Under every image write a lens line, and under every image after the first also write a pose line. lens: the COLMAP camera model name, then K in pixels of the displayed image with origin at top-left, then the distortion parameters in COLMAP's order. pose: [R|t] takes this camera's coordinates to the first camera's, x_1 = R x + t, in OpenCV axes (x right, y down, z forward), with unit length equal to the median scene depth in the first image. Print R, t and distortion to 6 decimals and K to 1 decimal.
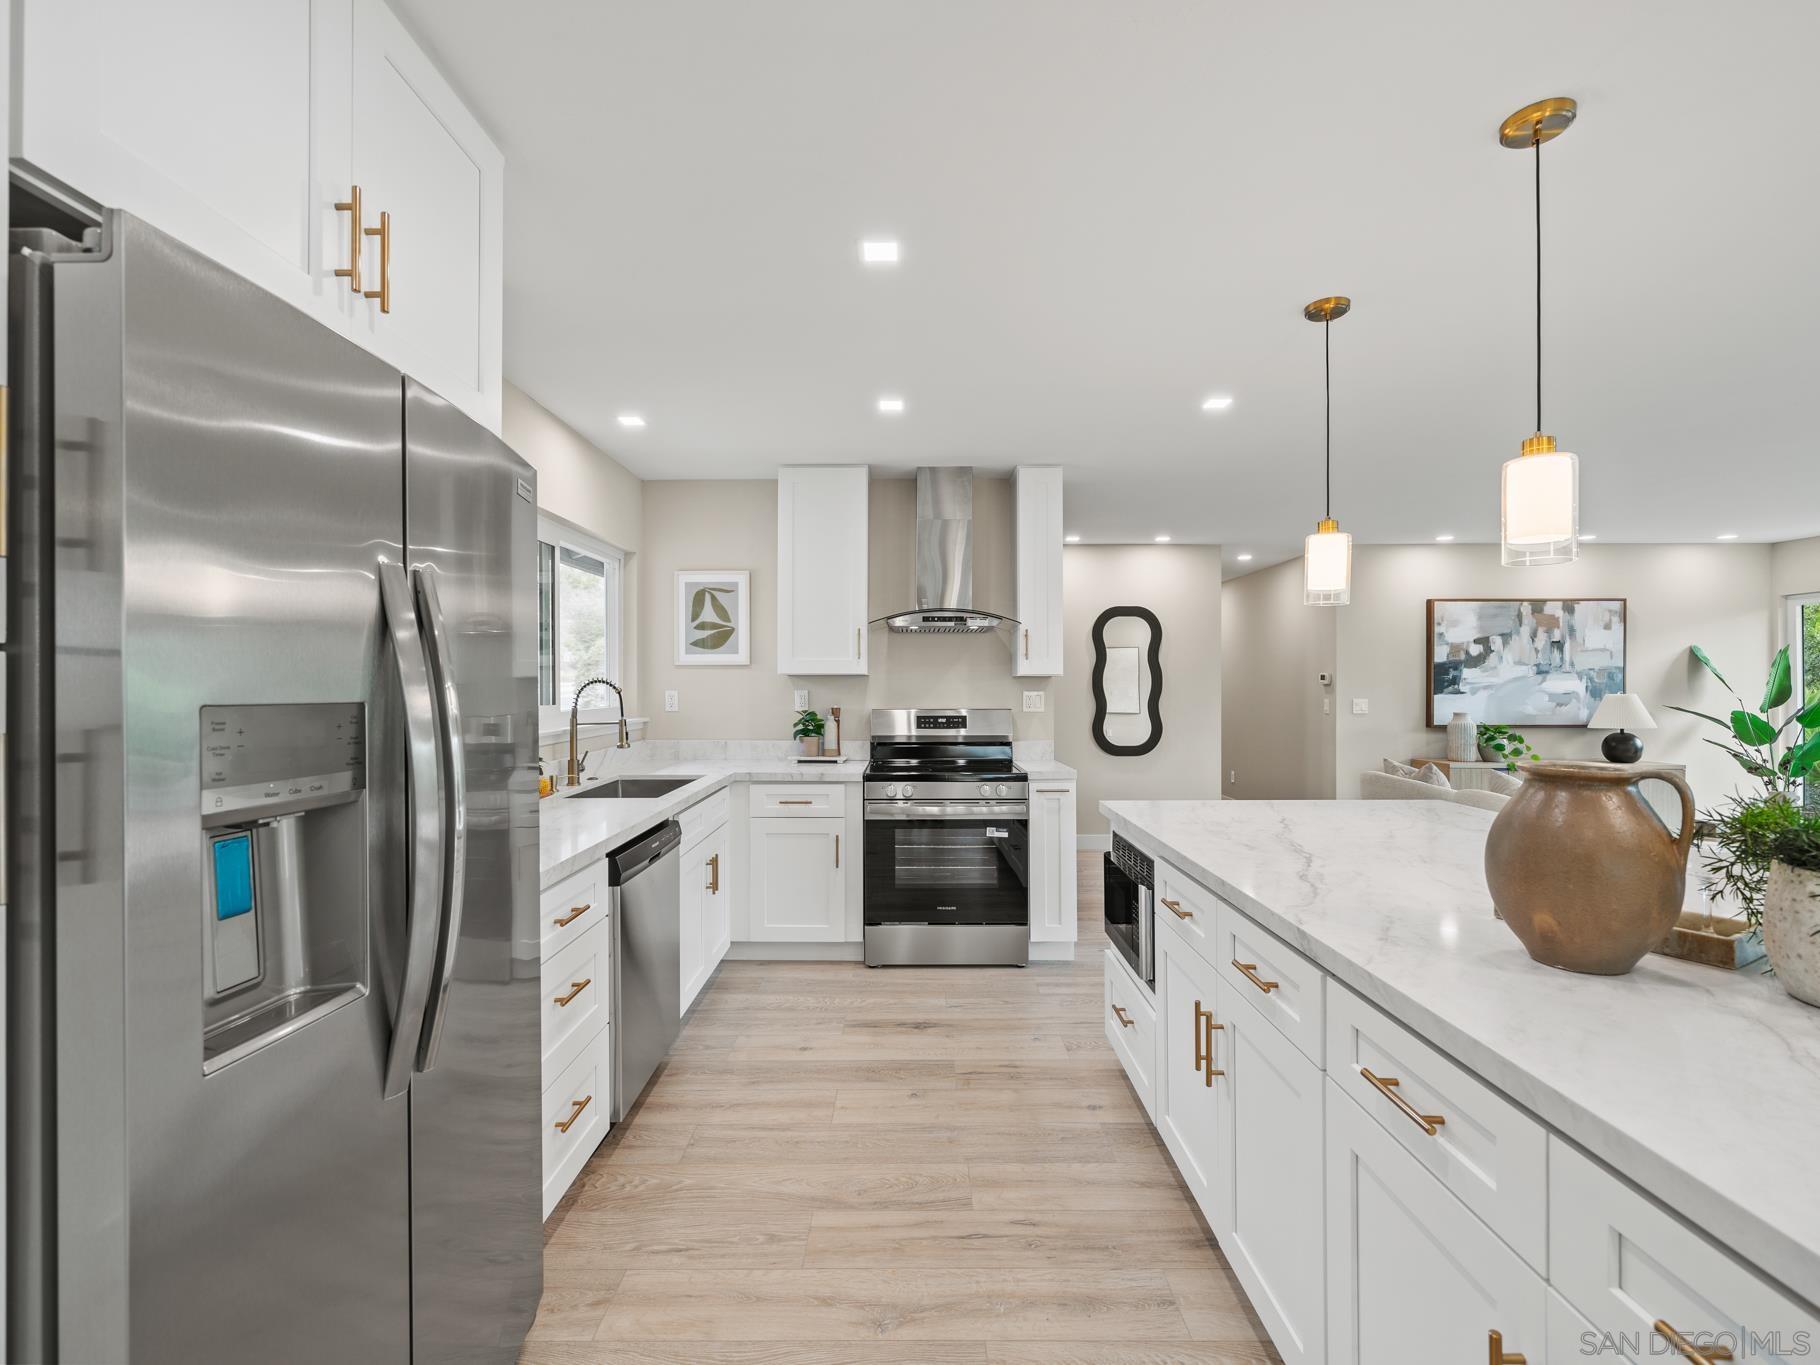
lens RADIAL K [[818.9, 0, 910.0], [0, 818.9, 682.5], [0, 0, 1]] dist [0.001376, -0.000145]
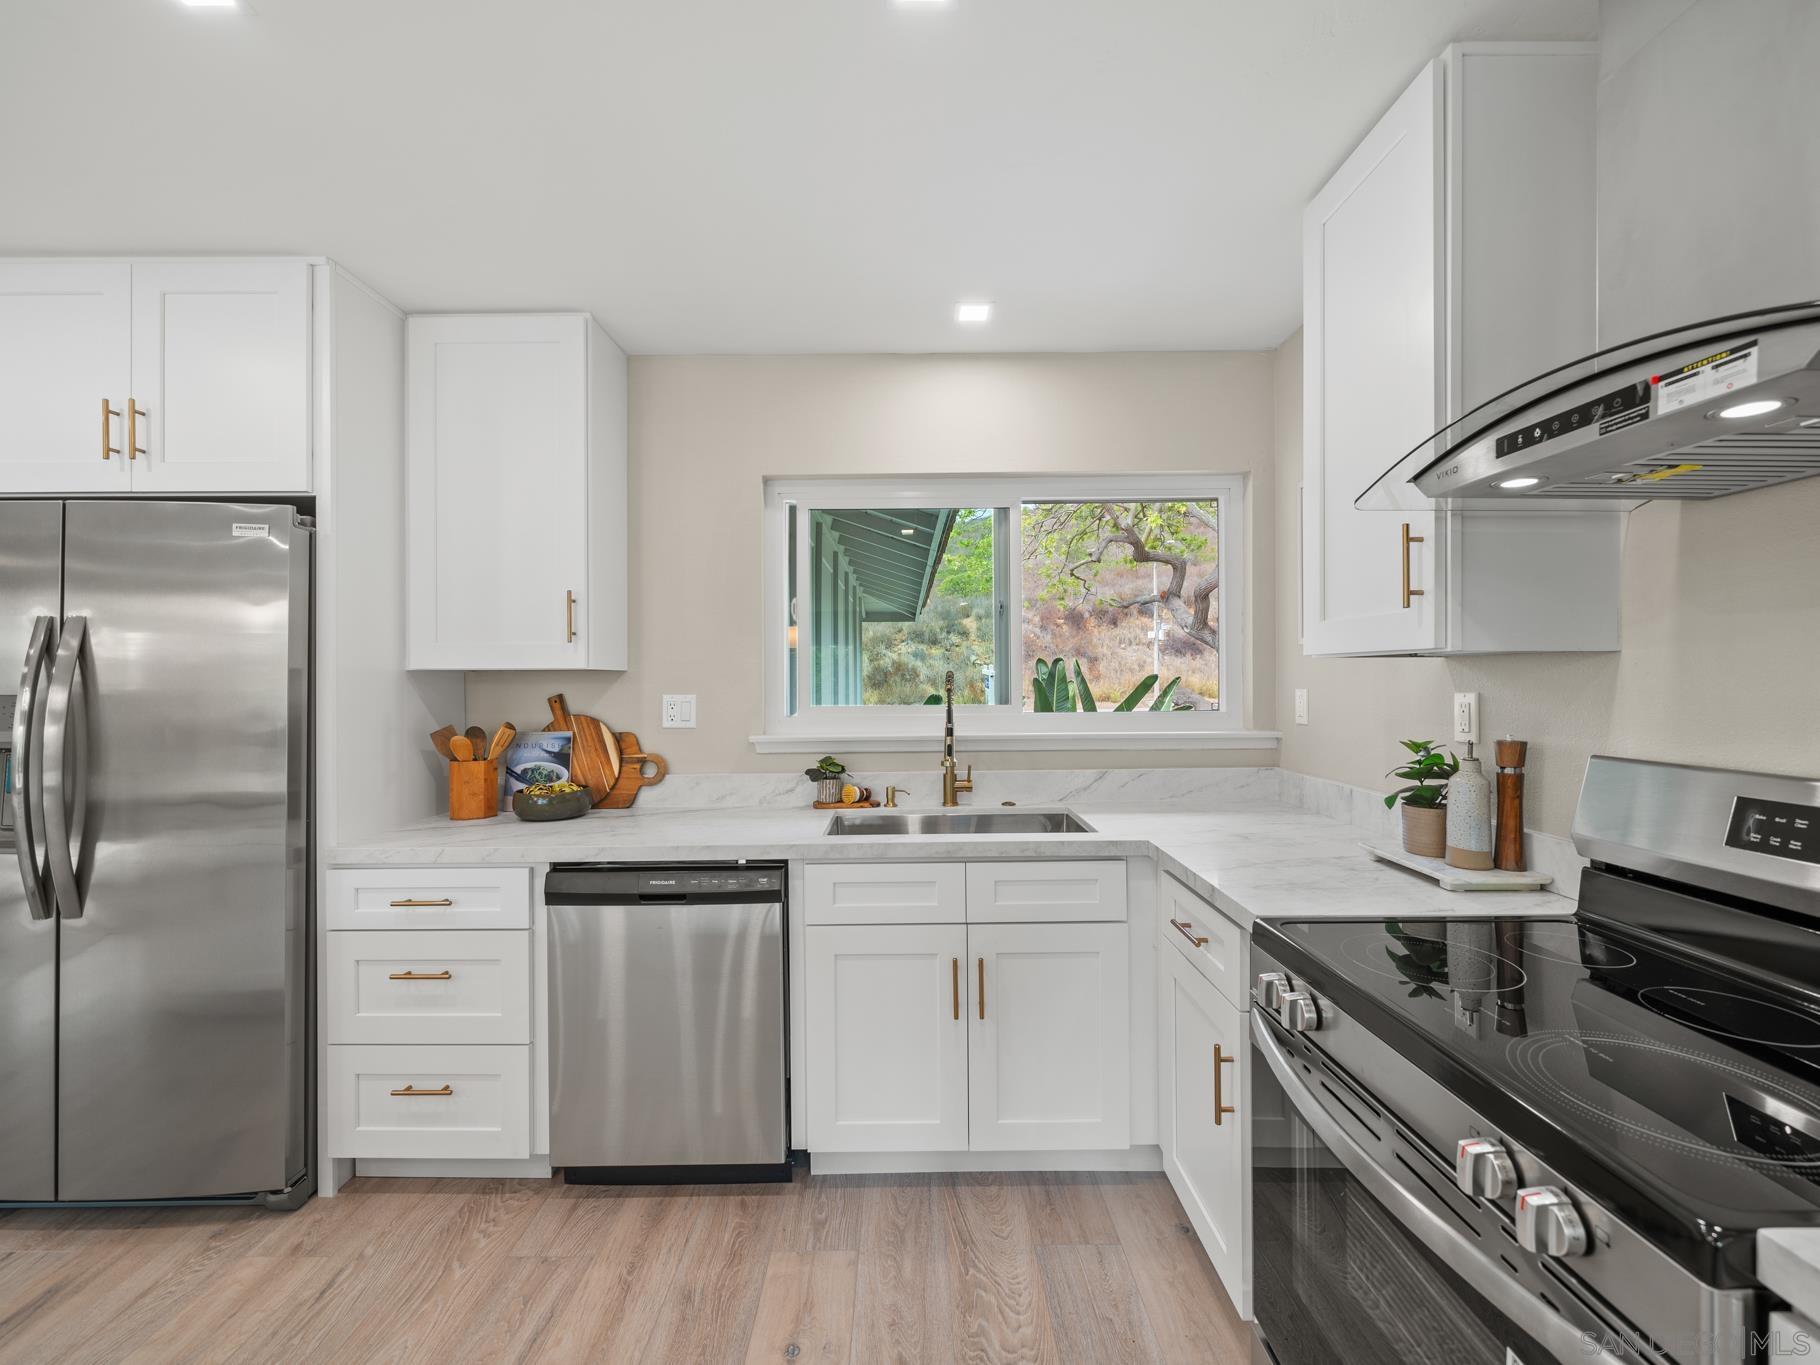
lens RADIAL K [[764.5, 0, 910.0], [0, 764.5, 682.5], [0, 0, 1]] dist [-0.003616, -0.000471]
pose [[0.001267, 0.009117, -0.999958, 0.172623], [0.009670, 0.999912, 0.009129, -0.000659], [0.999952, -0.009682, 0.001179, 0.499242]]
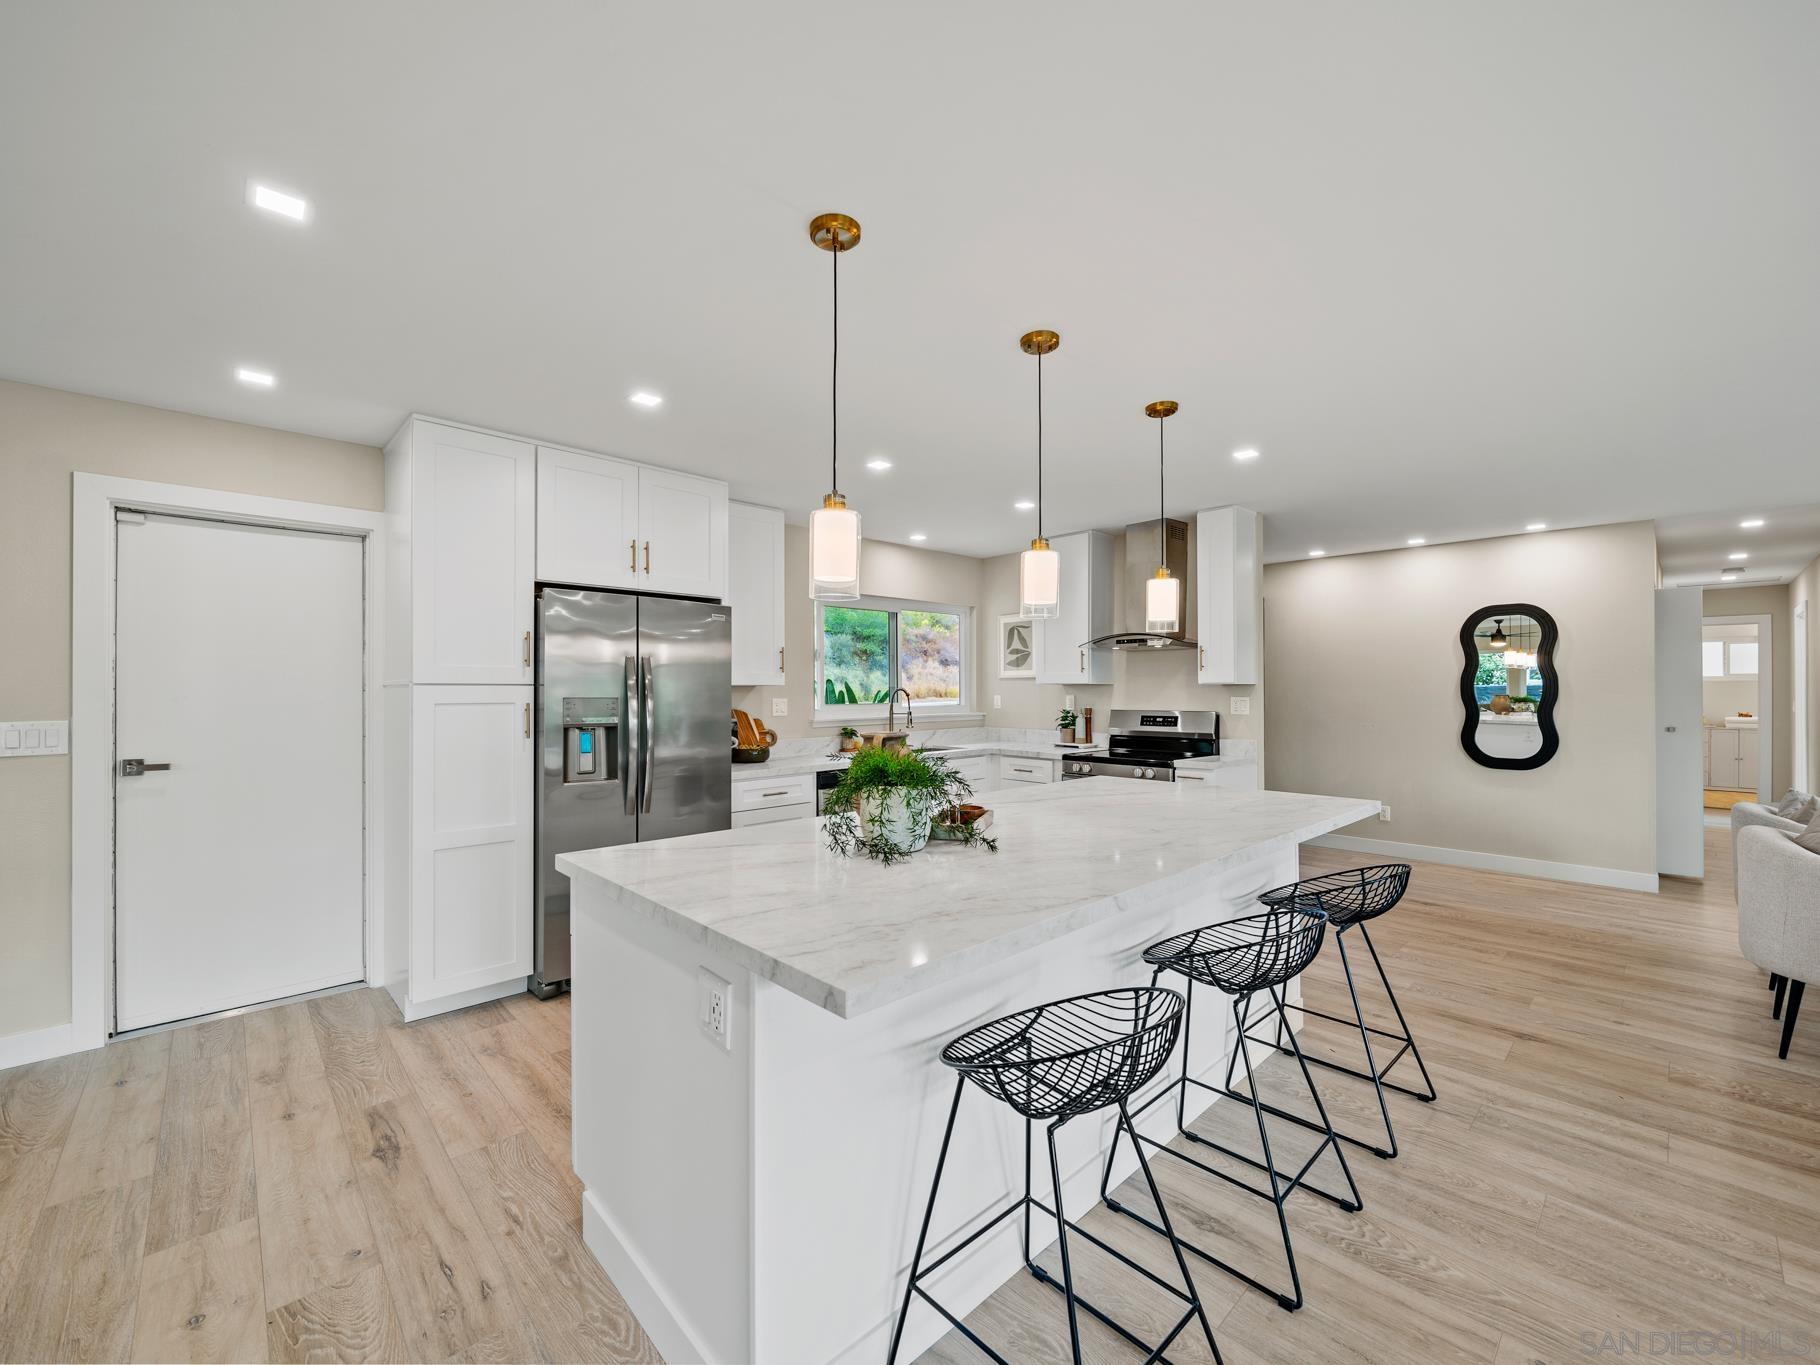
lens RADIAL K [[746.3, 0, 910.0], [0, 746.3, 682.5], [0, 0, 1]] dist [-0.002042, -0.000098]
pose [[0.691697, -0.007810, -0.722146, 0.409890], [0.002919, 0.999964, -0.008019, -0.001747], [0.722182, 0.003439, 0.691694, -0.047983]]
